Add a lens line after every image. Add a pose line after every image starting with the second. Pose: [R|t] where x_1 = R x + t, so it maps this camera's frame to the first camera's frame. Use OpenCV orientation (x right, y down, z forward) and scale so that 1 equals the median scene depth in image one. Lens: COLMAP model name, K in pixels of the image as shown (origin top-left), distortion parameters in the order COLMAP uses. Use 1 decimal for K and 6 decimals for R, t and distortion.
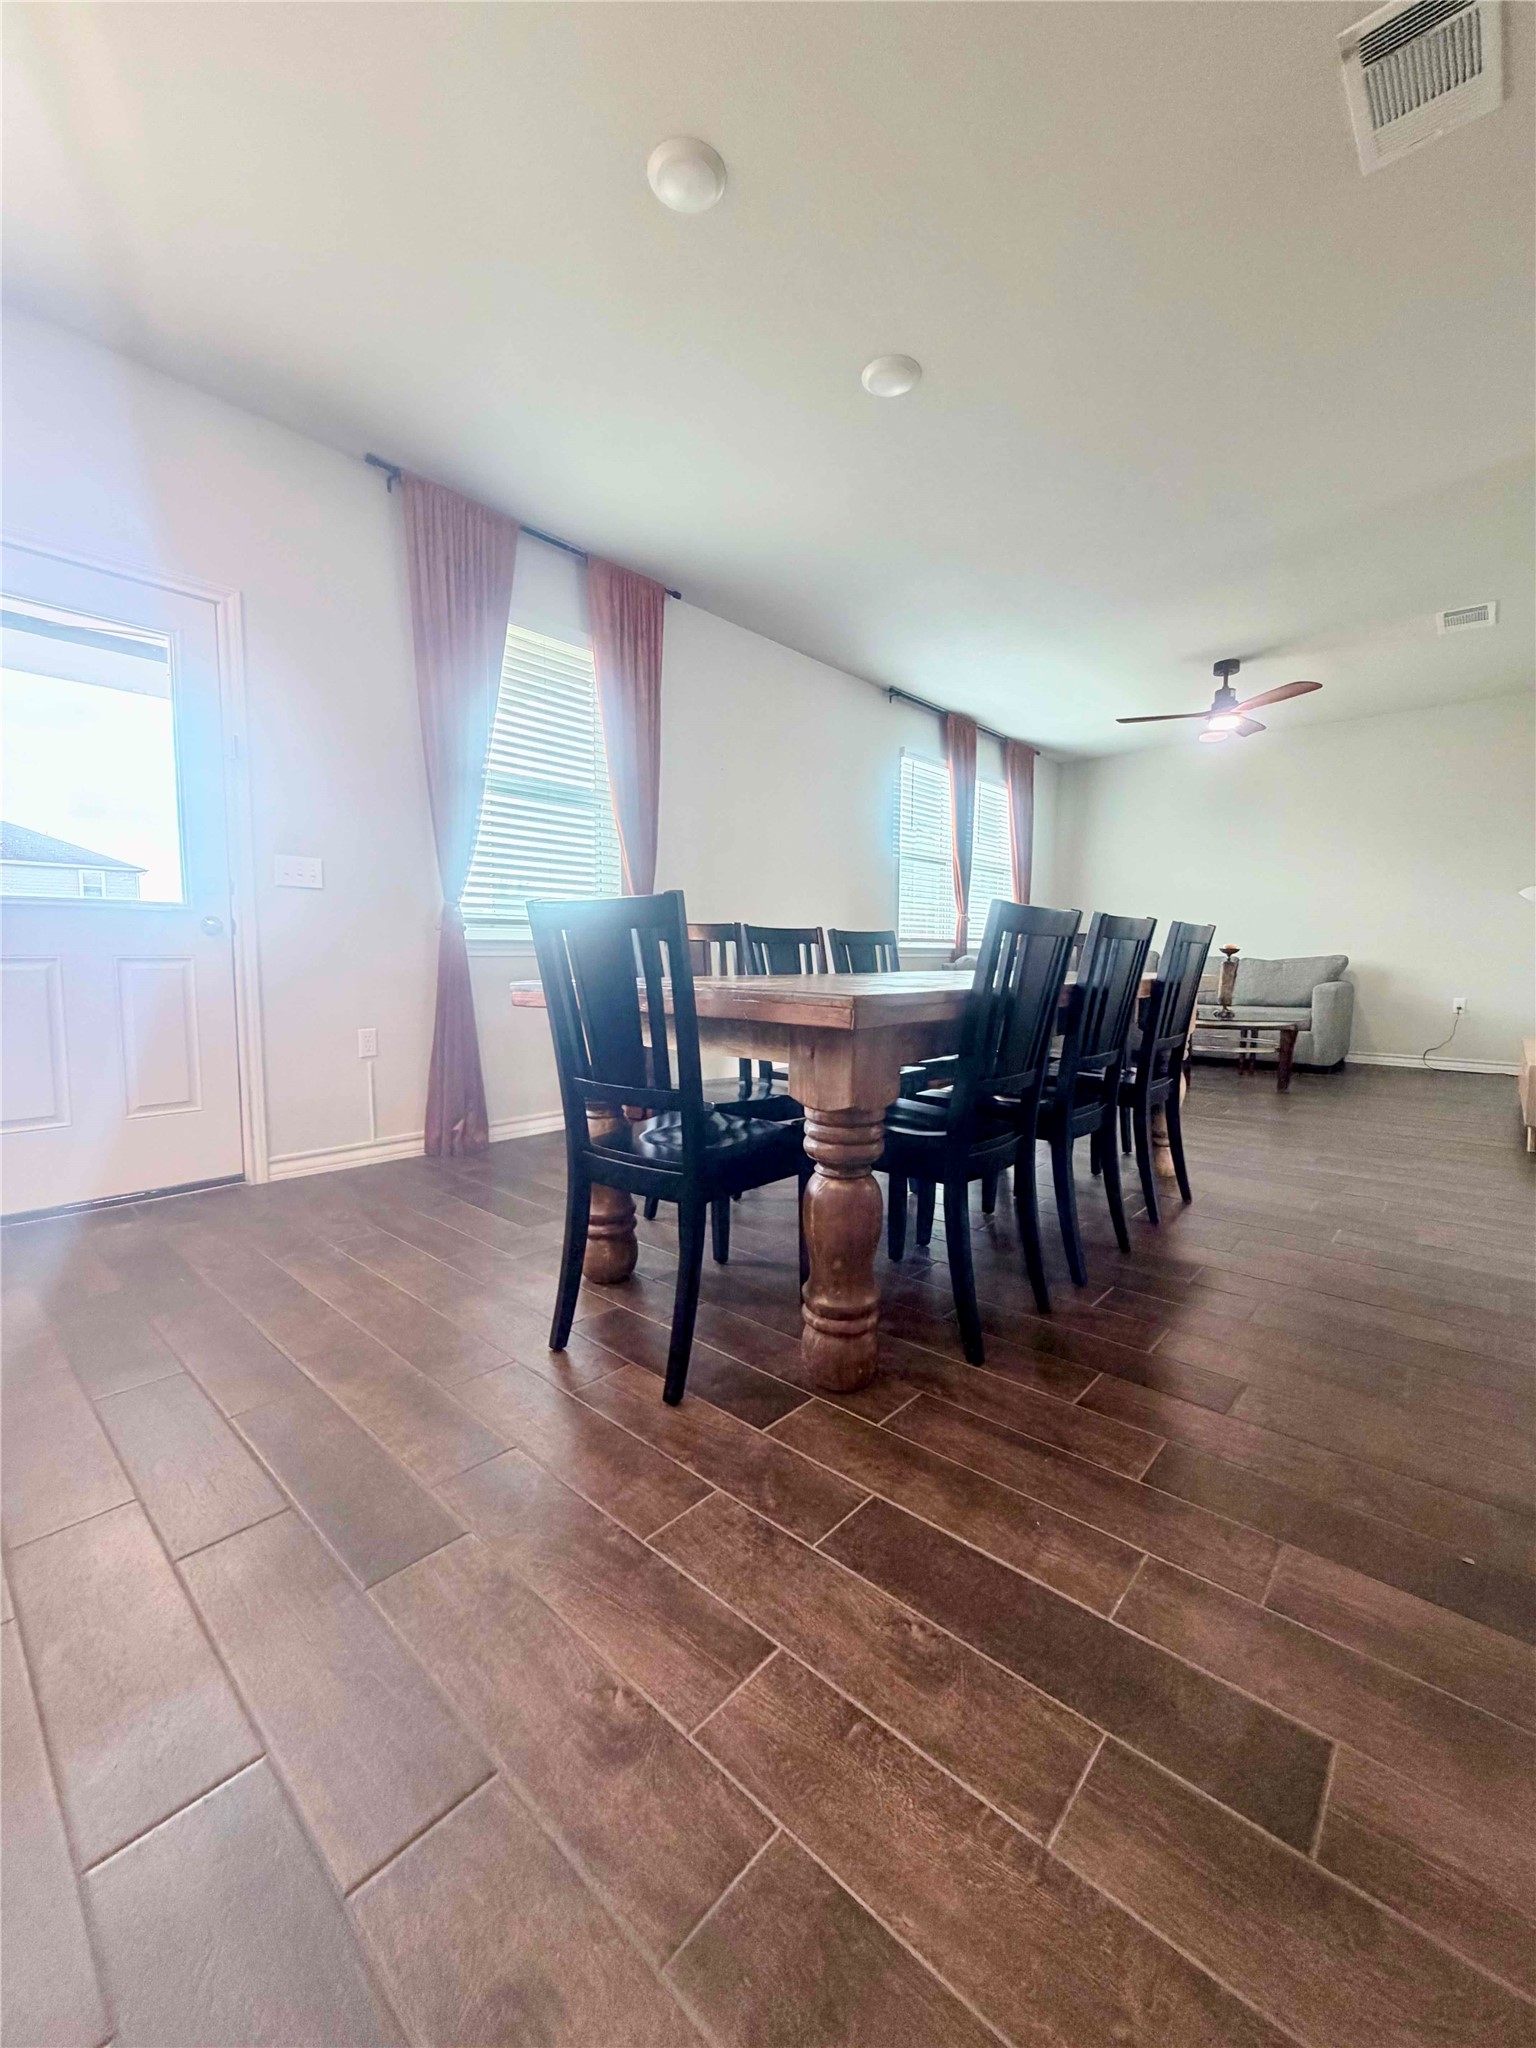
lens RADIAL K [[820.0, 0, 770.8], [0, 820.0, 1028.9], [0, 0, 1]] dist [-0.000569, 0.001038]
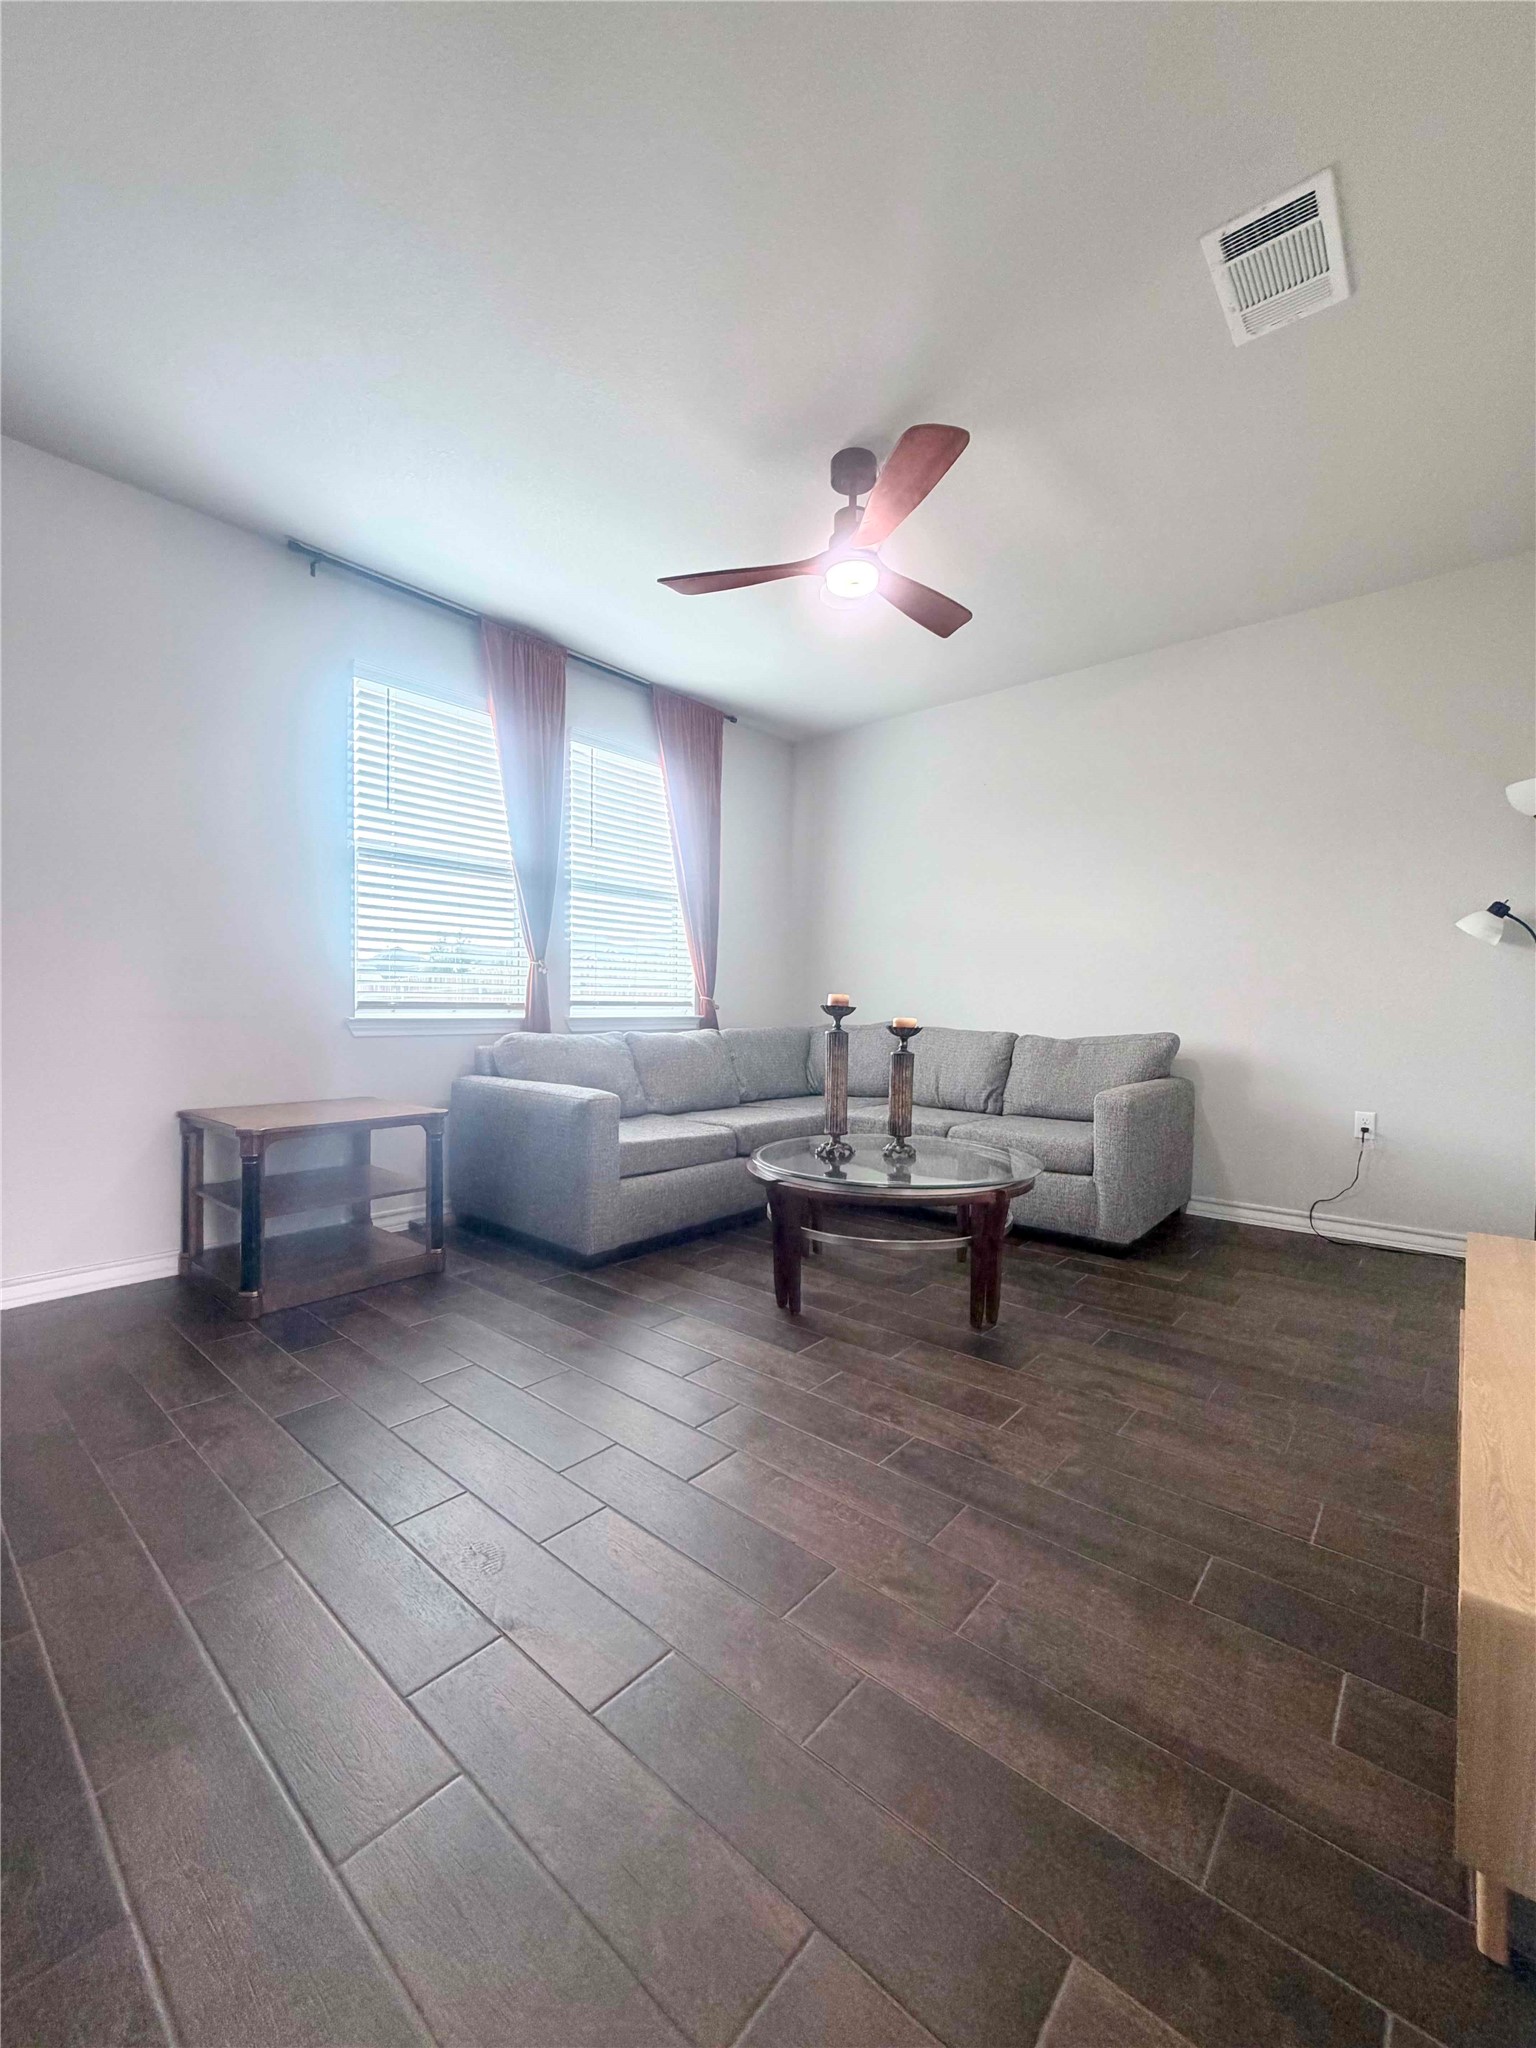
lens RADIAL K [[820.0, 0, 779.0], [0, 820.0, 1018.3], [0, 0, 1]] dist [-0.000569, 0.001038]
pose [[0.999834, 0.002736, 0.018007, 0.721964], [-0.001360, 0.997107, -0.075994, -0.098355], [-0.018162, 0.075957, 0.996946, 0.742651]]
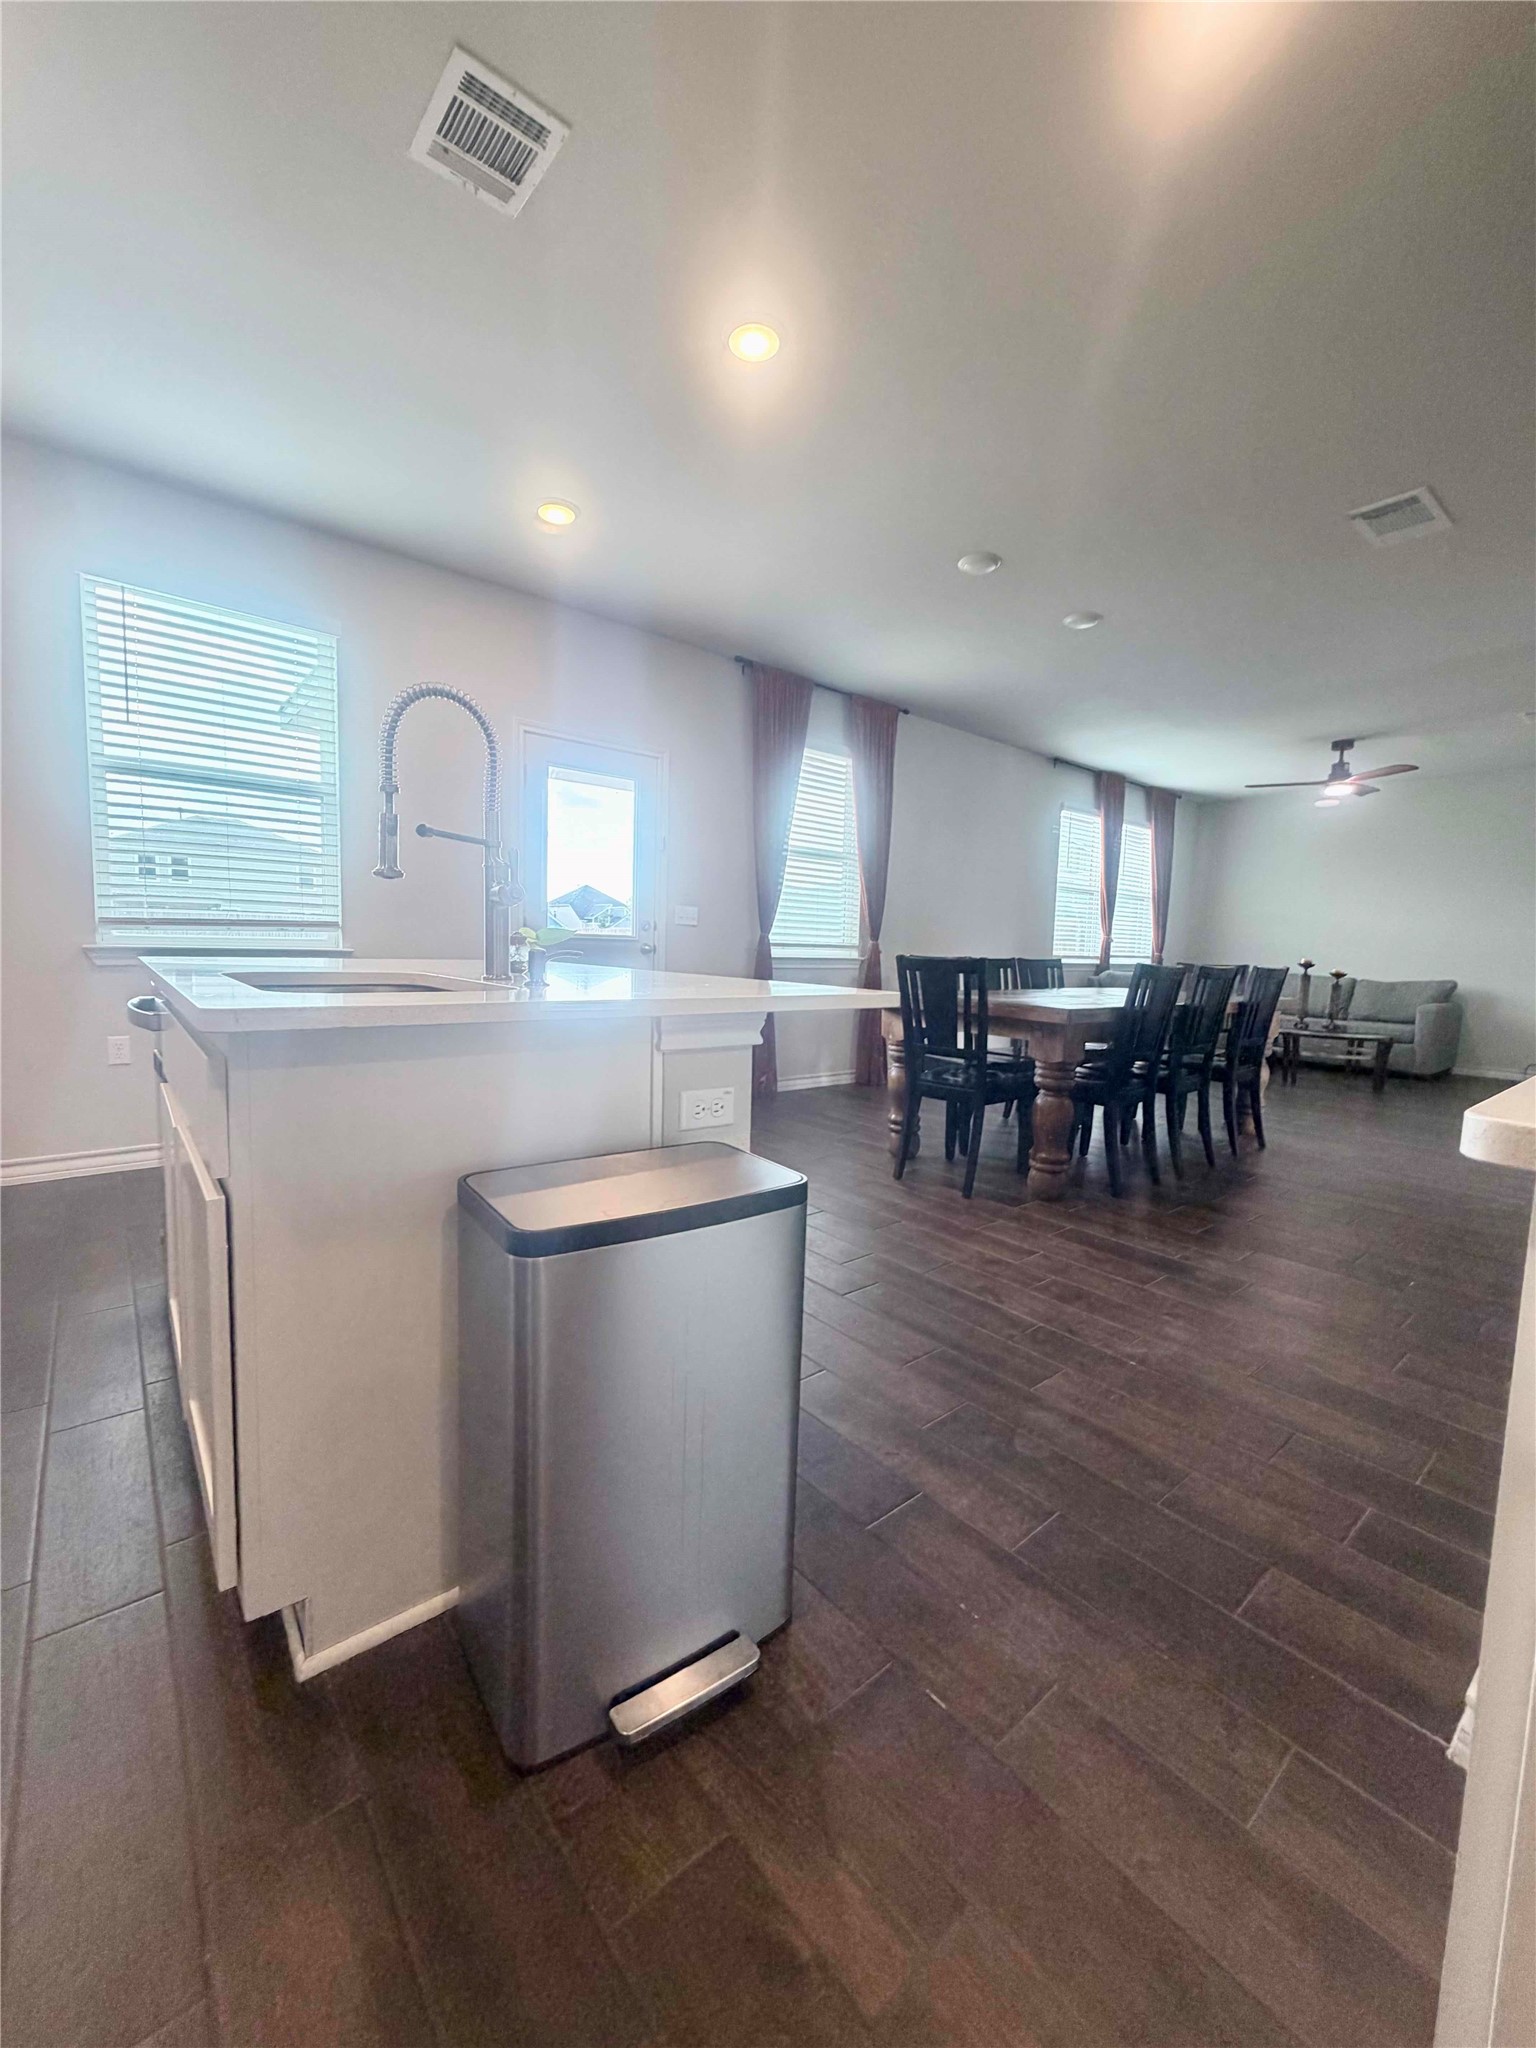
lens RADIAL K [[820.0, 0, 766.6], [0, 820.0, 1022.3], [0, 0, 1]] dist [-0.000569, 0.001038]
pose [[0.988053, 0.041062, -0.148545, -0.144253], [-0.040996, 0.999153, 0.003511, 0.007687], [0.148564, 0.002621, 0.988899, -0.504806]]
